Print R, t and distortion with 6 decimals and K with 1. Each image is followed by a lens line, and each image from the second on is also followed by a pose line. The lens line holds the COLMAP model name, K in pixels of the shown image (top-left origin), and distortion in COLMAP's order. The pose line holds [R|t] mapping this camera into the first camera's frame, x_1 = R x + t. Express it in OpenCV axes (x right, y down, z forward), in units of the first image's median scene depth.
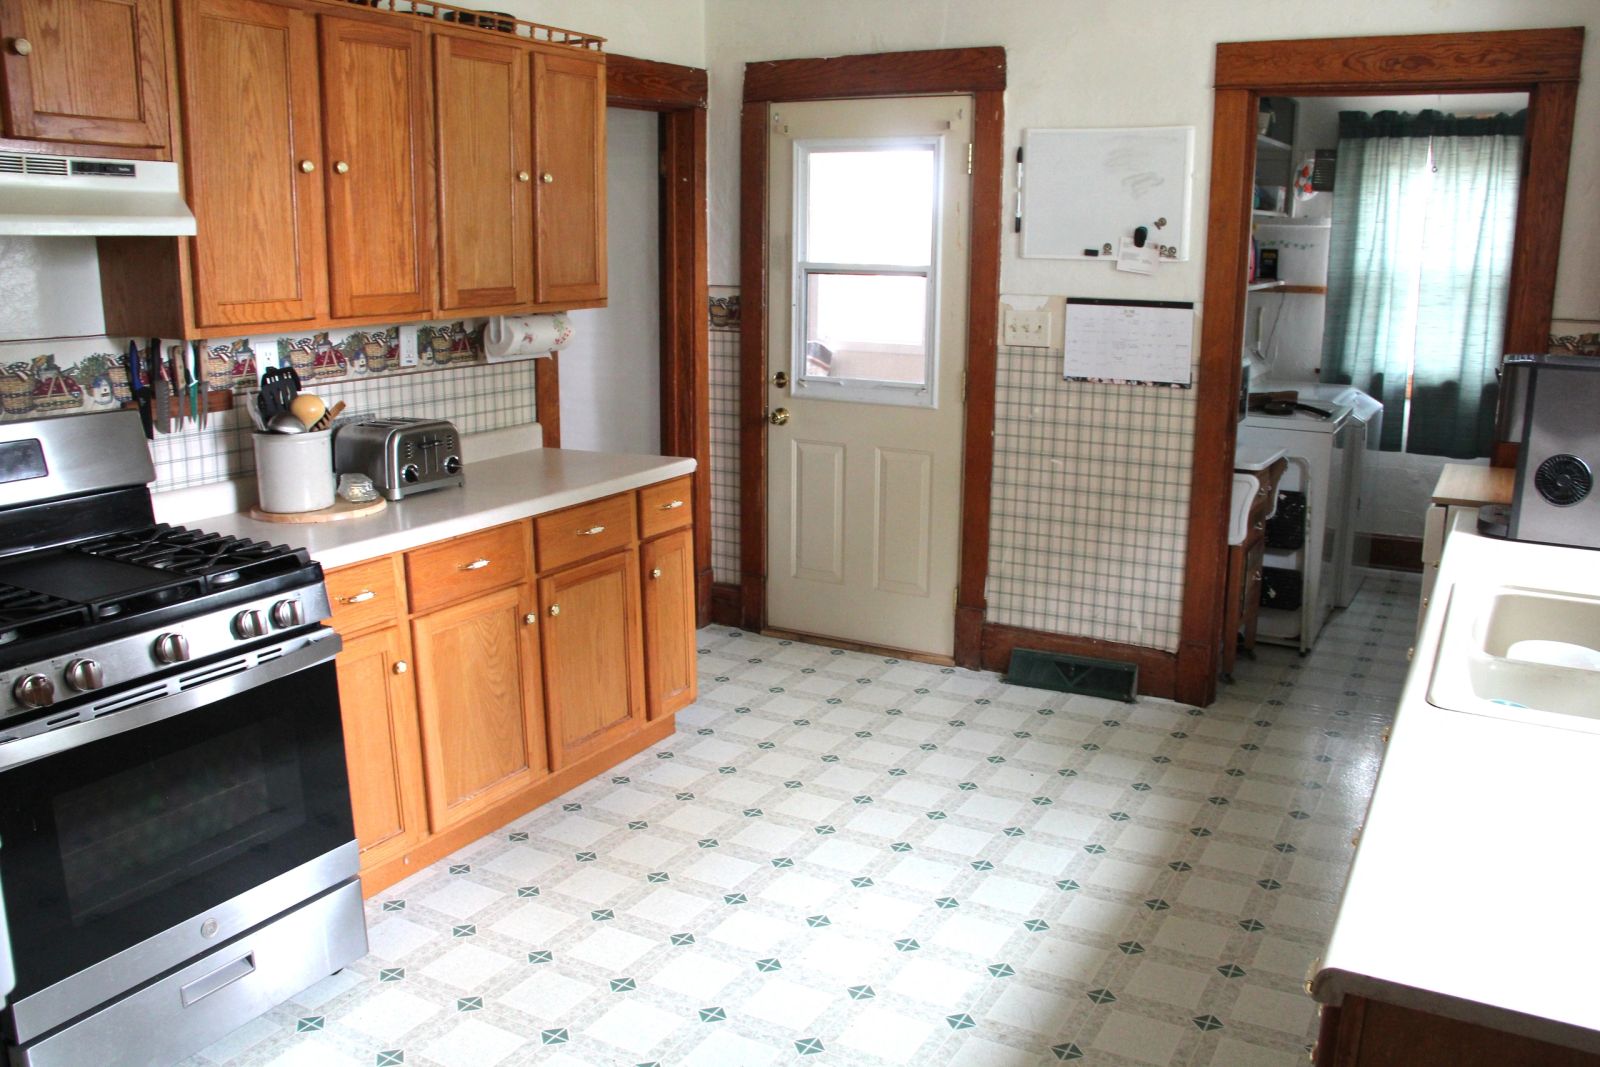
lens RADIAL K [[1323.5, 0, 826.2], [0, 1323.5, 490.8], [0, 0, 1]] dist [-0.208087, 0.186890]
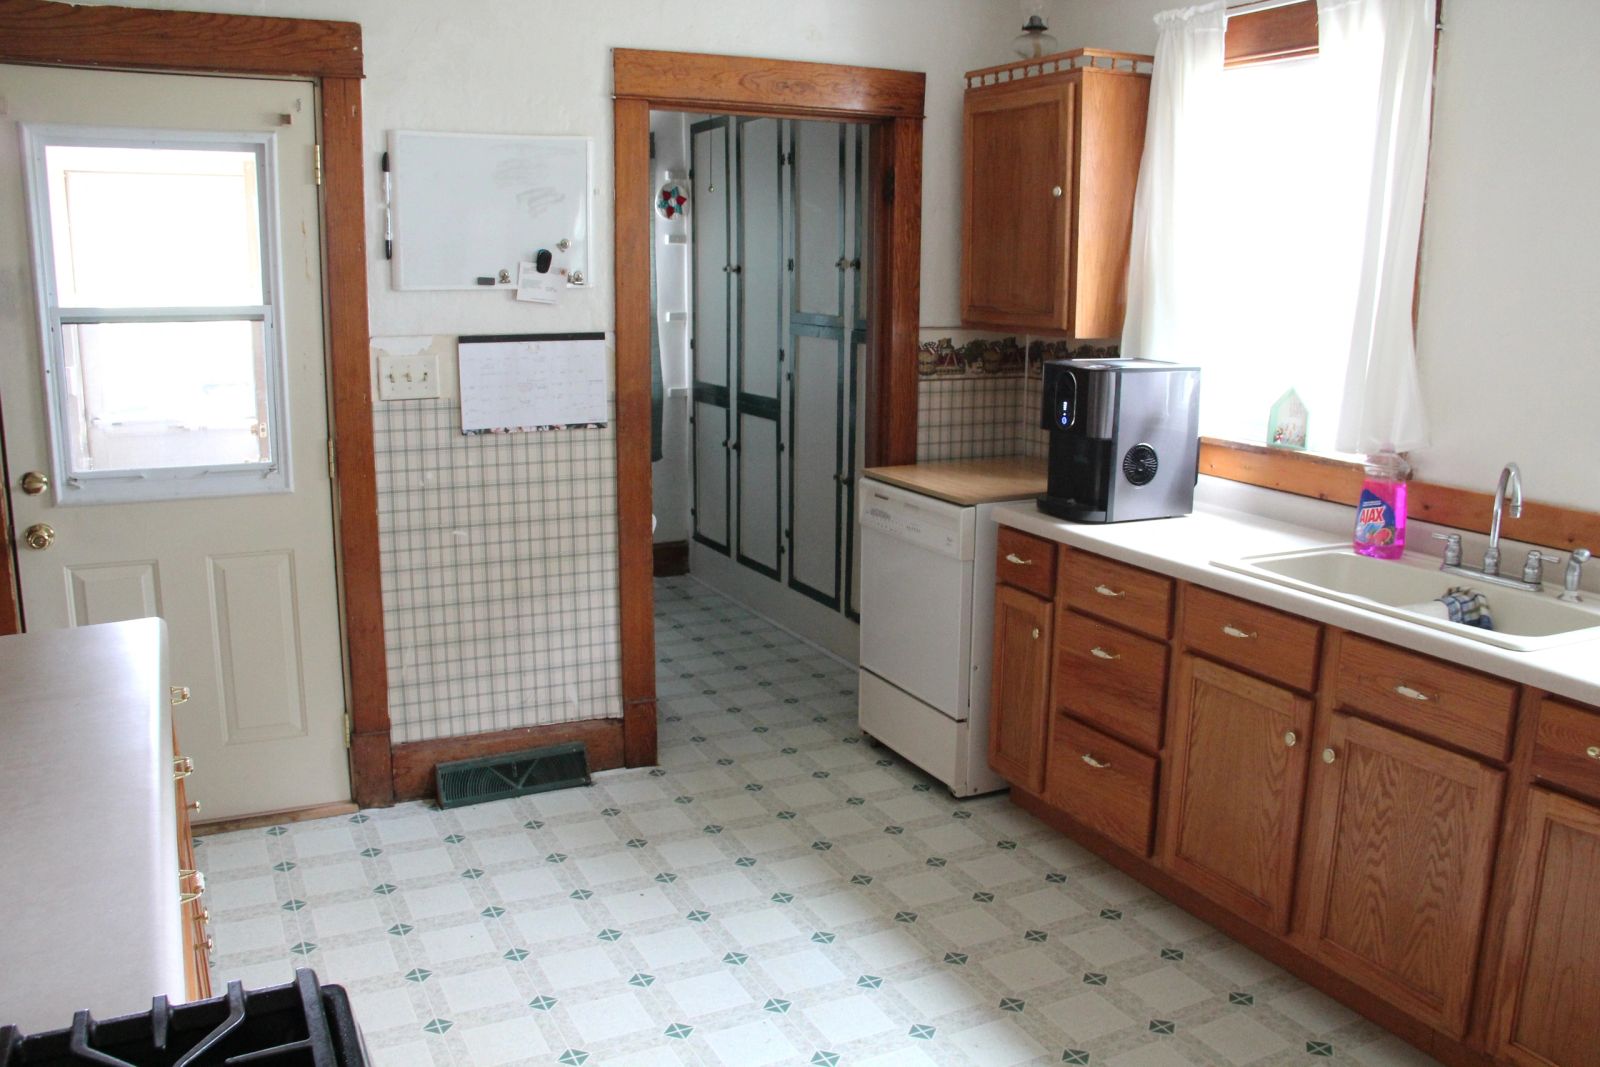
lens RADIAL K [[1323.5, 0, 826.2], [0, 1323.5, 490.8], [0, 0, 1]] dist [-0.208087, 0.186890]
pose [[0.560363, -0.141645, 0.816046, -0.370985], [0.147838, 0.986551, 0.069723, -0.073082], [-0.814946, 0.081572, 0.573767, 0.340724]]
